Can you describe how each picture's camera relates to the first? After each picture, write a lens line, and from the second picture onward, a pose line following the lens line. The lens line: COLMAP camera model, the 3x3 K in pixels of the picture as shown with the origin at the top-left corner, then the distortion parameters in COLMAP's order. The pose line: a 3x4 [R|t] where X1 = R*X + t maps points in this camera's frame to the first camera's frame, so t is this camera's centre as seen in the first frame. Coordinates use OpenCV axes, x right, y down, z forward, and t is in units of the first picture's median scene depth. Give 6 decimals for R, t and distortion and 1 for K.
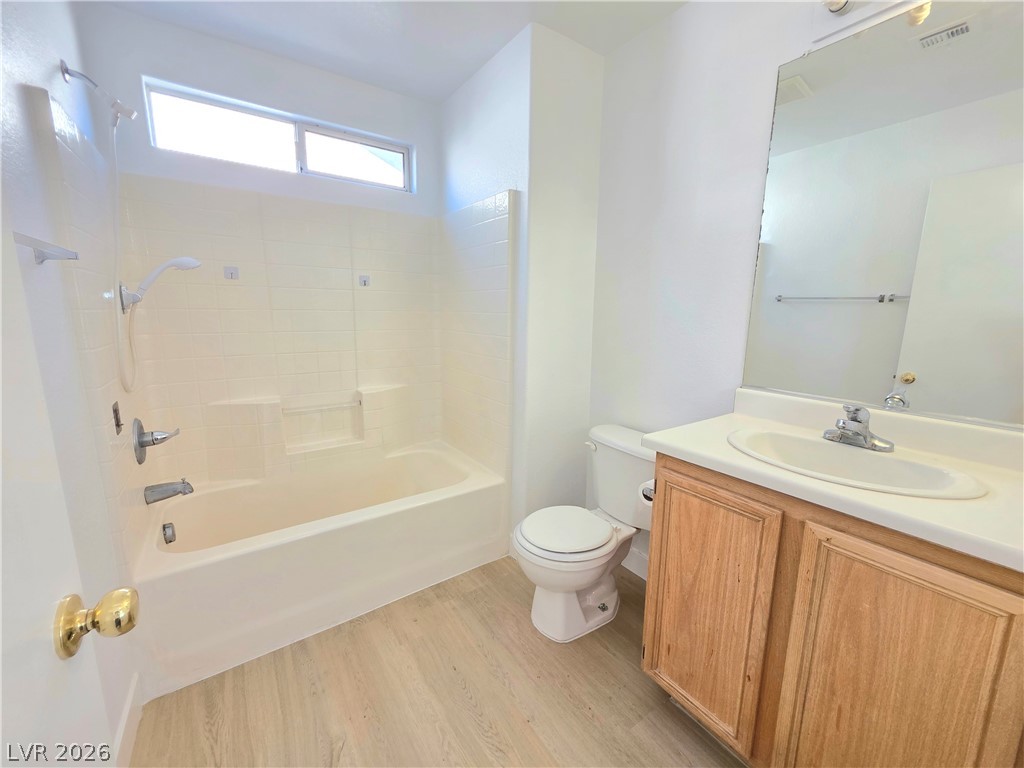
lens RADIAL K [[410.3, 0, 512.3], [0, 410.3, 384.0], [0, 0, 1]] dist [0.003709, -0.000174]
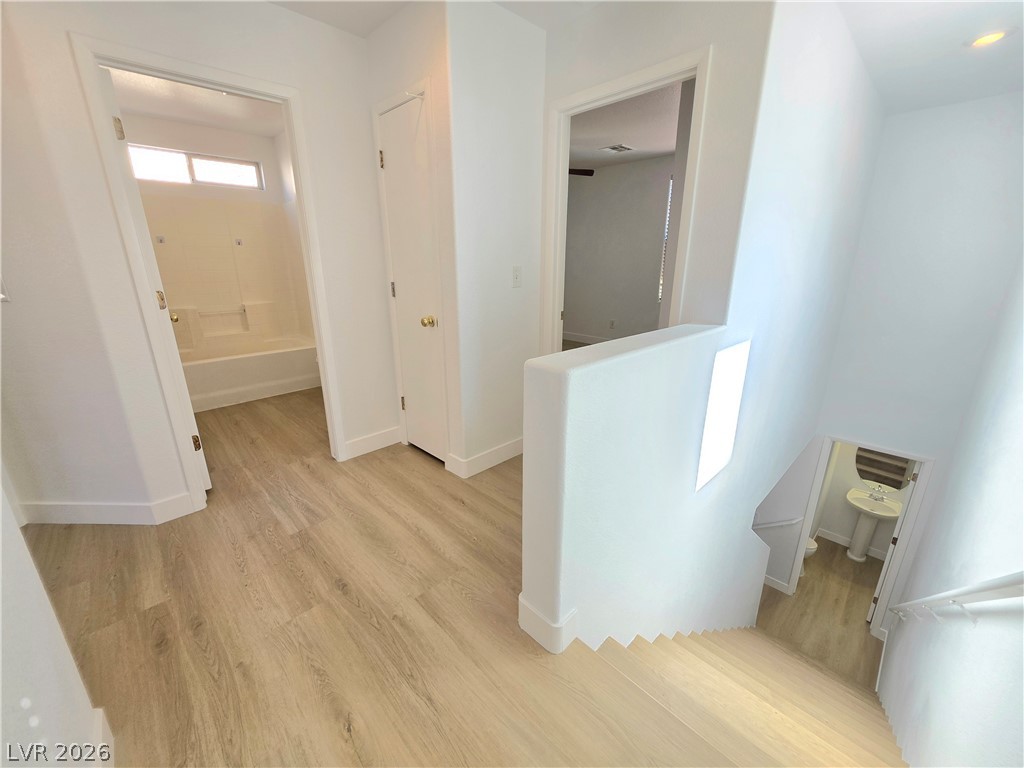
lens RADIAL K [[410.3, 0, 512.5], [0, 410.3, 382.2], [0, 0, 1]] dist [0.003709, -0.000174]
pose [[0.986488, -0.056885, 0.153641, 0.547412], [0.038376, 0.991928, 0.120859, 0.200170], [-0.159276, -0.113330, 0.980708, -1.104471]]
